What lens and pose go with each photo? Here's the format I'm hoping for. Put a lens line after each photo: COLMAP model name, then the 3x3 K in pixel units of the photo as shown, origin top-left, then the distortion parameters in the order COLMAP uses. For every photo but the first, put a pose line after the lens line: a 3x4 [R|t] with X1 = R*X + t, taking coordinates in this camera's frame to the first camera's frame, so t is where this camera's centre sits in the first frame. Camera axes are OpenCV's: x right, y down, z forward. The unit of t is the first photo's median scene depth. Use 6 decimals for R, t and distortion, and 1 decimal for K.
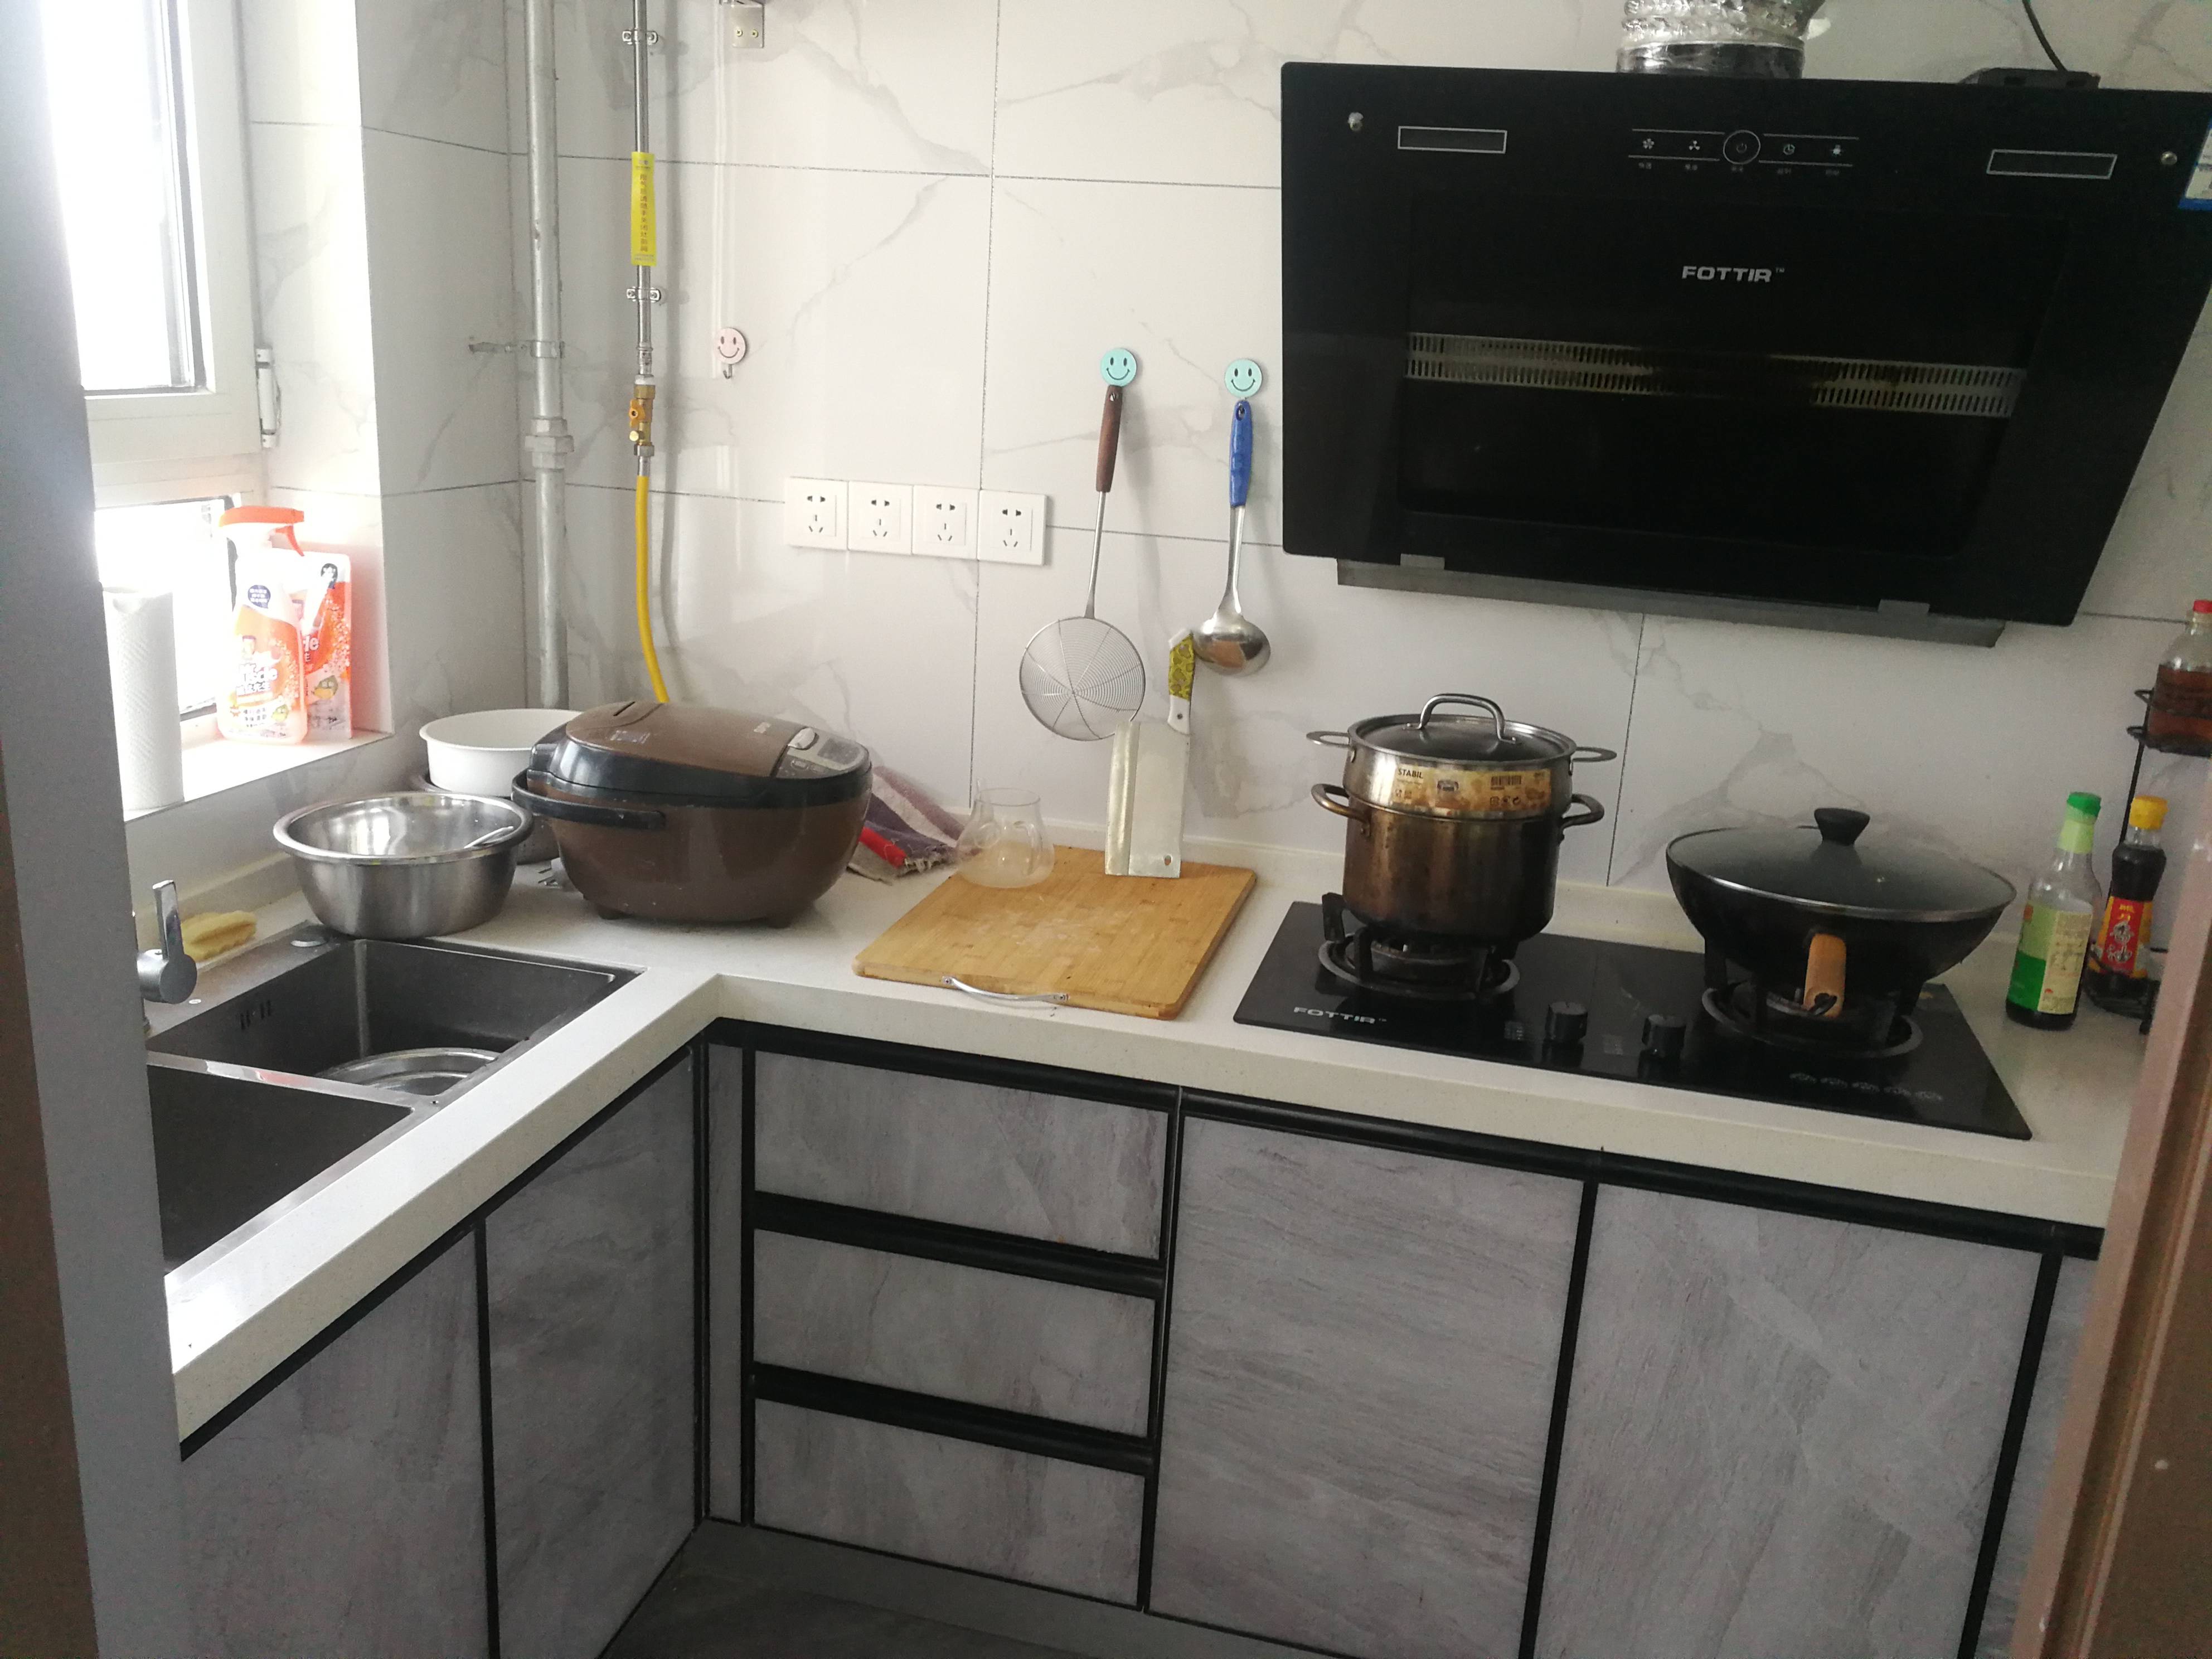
lens RADIAL K [[1815.7, 0, 1105.8], [0, 1815.7, 801.4], [0, 0, 1]] dist [0.059810, -0.075201]
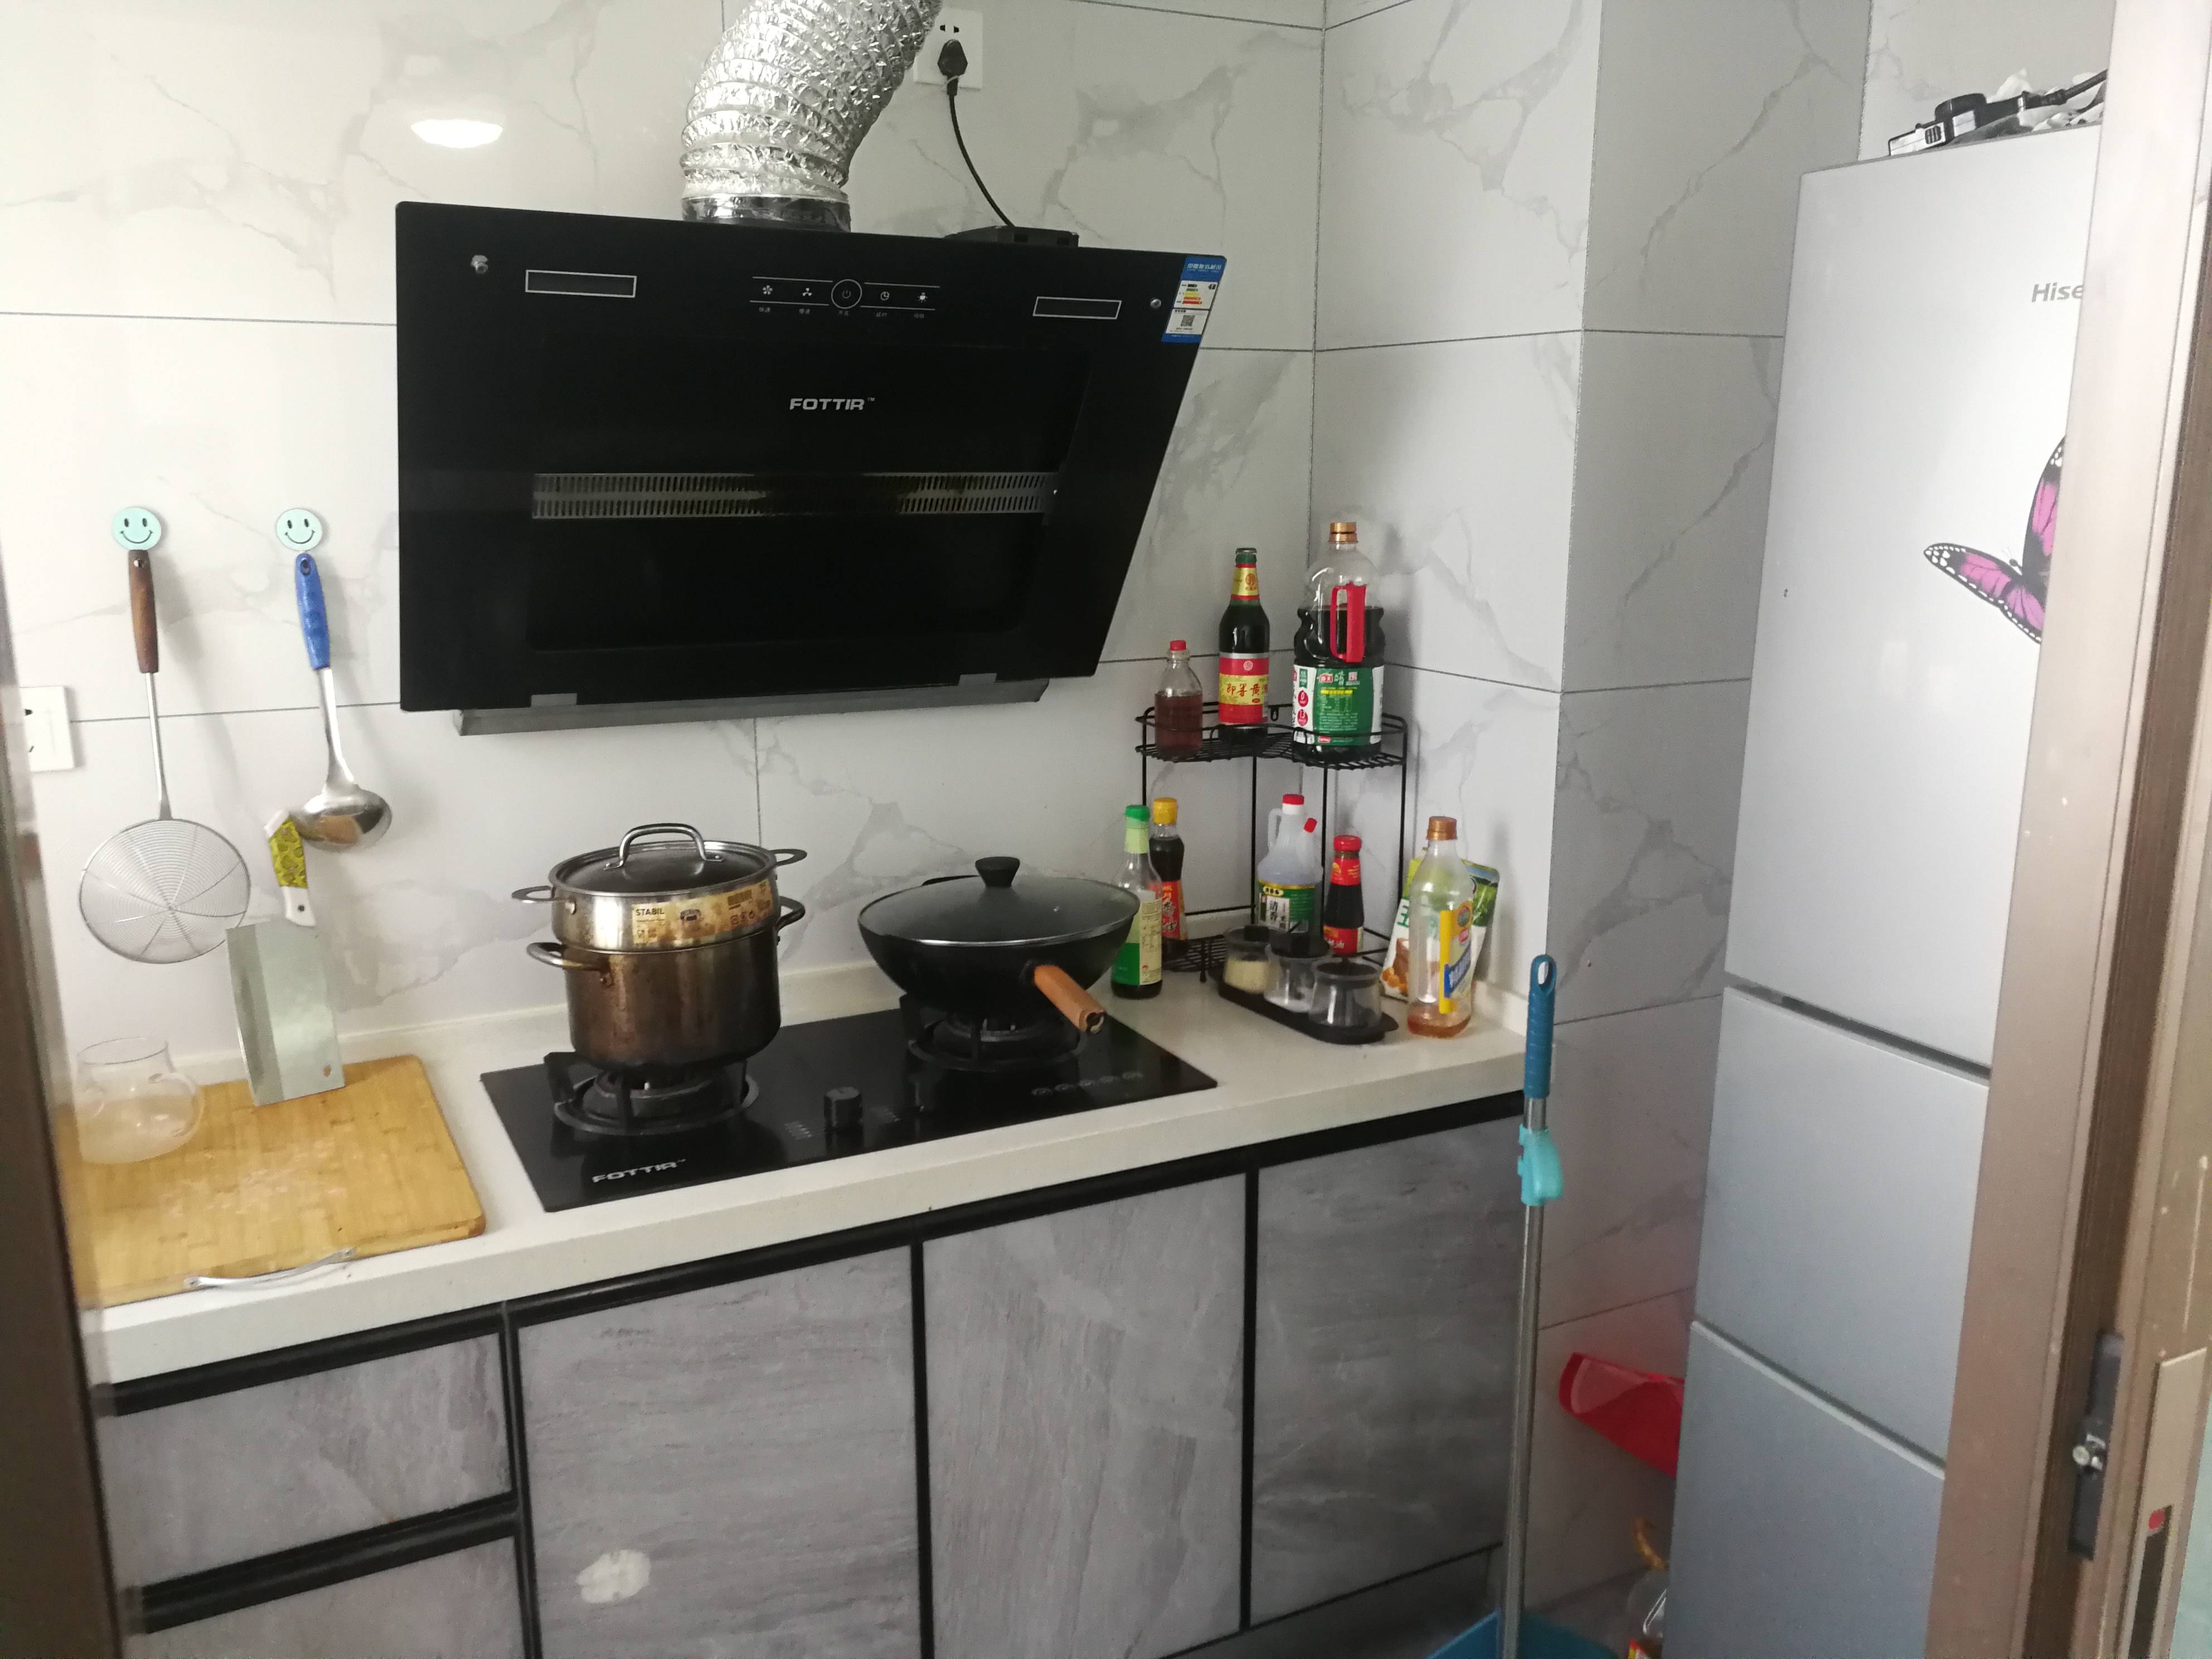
lens RADIAL K [[1773.1, 0, 1101.8], [0, 1773.1, 822.8], [0, 0, 1]] dist [0.042535, -0.040850]
pose [[0.753872, -0.194166, 0.627675, -0.242082], [0.209791, 0.976462, 0.050089, -0.058661], [-0.622627, 0.093920, 0.776862, 0.087762]]
